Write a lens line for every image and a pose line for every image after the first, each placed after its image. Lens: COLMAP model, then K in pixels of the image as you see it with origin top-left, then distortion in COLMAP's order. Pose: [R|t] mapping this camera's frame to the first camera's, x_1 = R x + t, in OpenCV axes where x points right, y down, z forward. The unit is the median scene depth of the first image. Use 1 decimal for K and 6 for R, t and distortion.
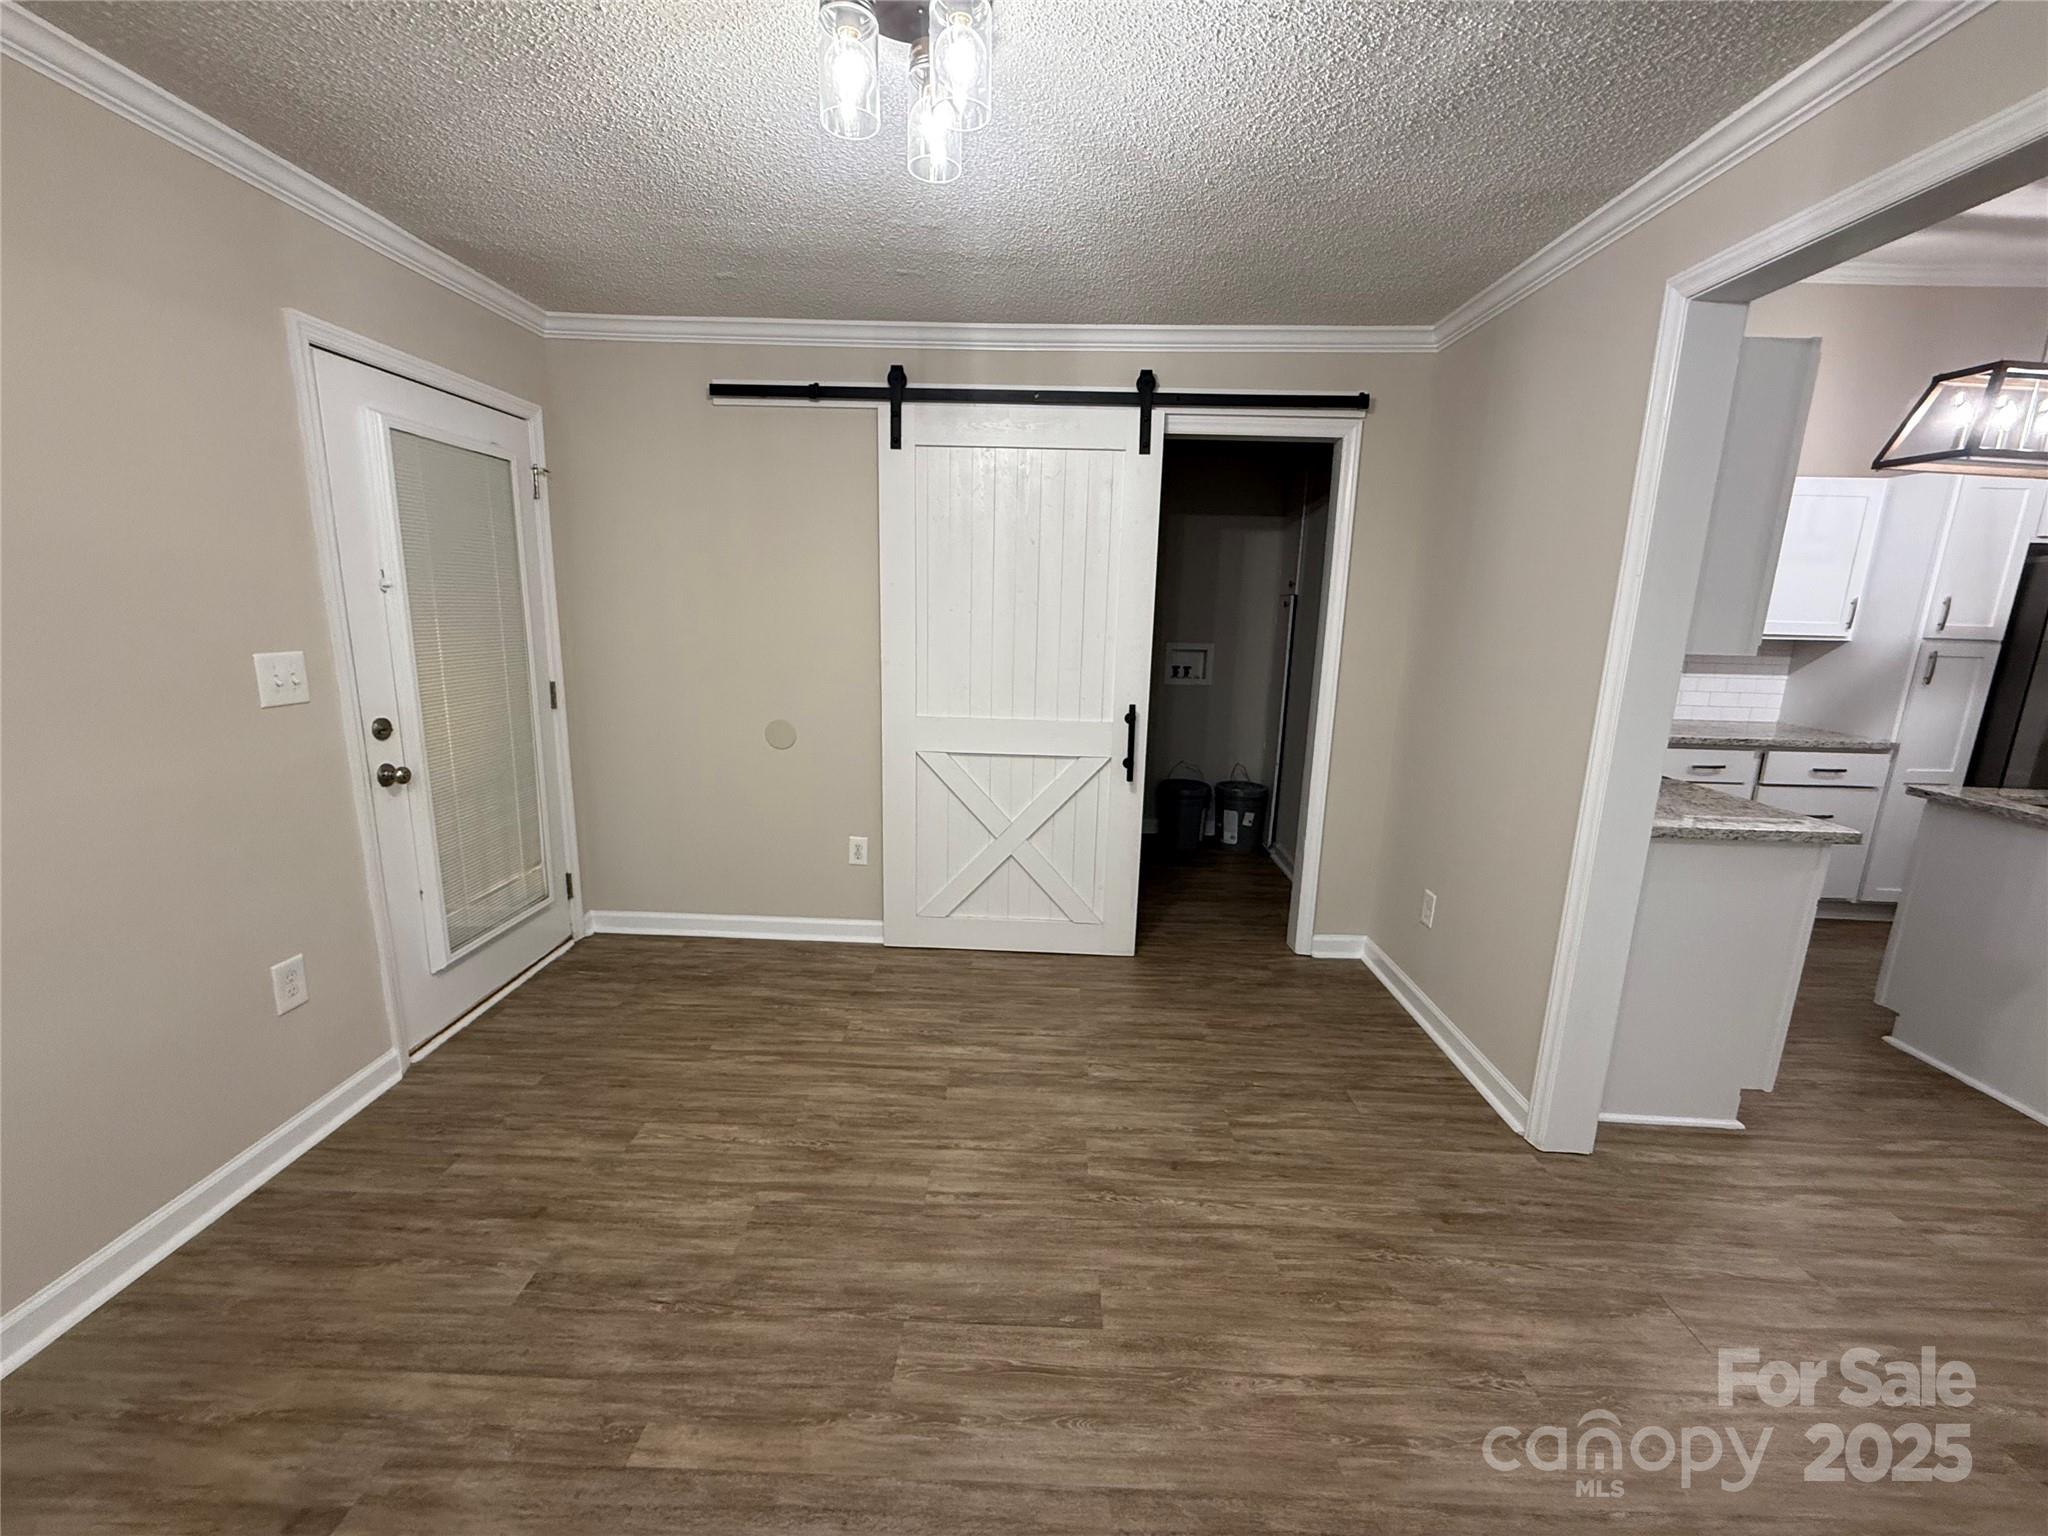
lens RADIAL K [[813.0, 0, 1024.0], [0, 813.0, 768.0], [0, 0, 1]] dist [0.000711, -0.000029]
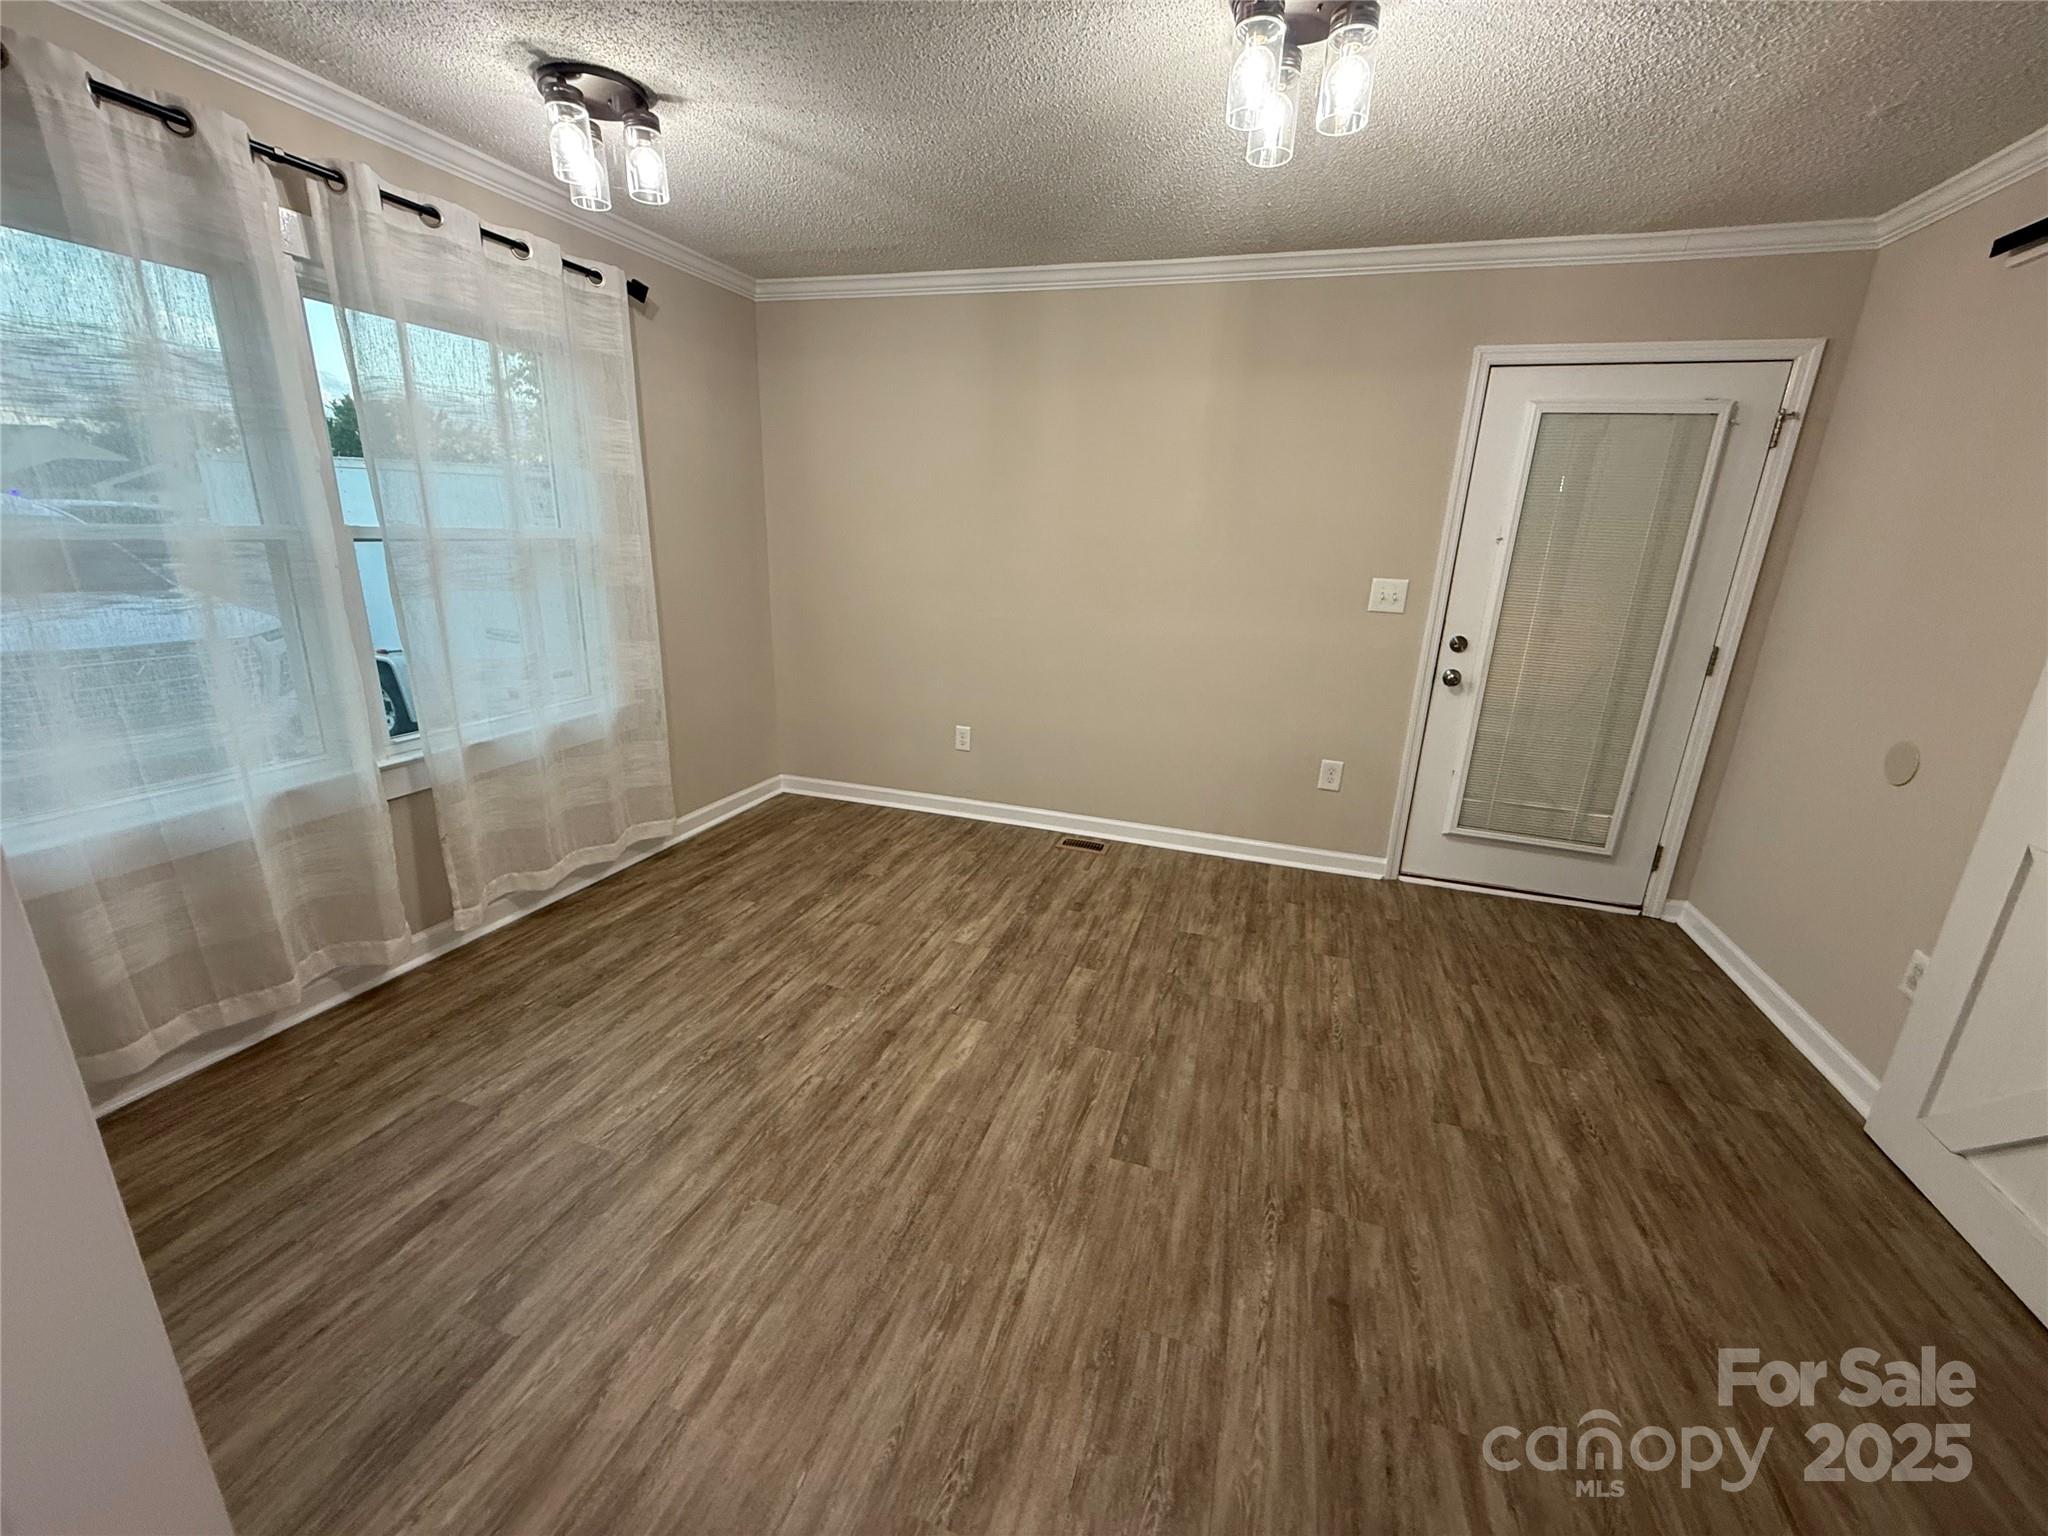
lens RADIAL K [[813.0, 0, 1024.0], [0, 813.0, 768.0], [0, 0, 1]] dist [0.000711, -0.000029]
pose [[-0.283324, 0.236071, -0.929515, 0.842144], [-0.236940, 0.921952, 0.306371, -0.114777], [0.929294, 0.307042, -0.205277, 0.745398]]
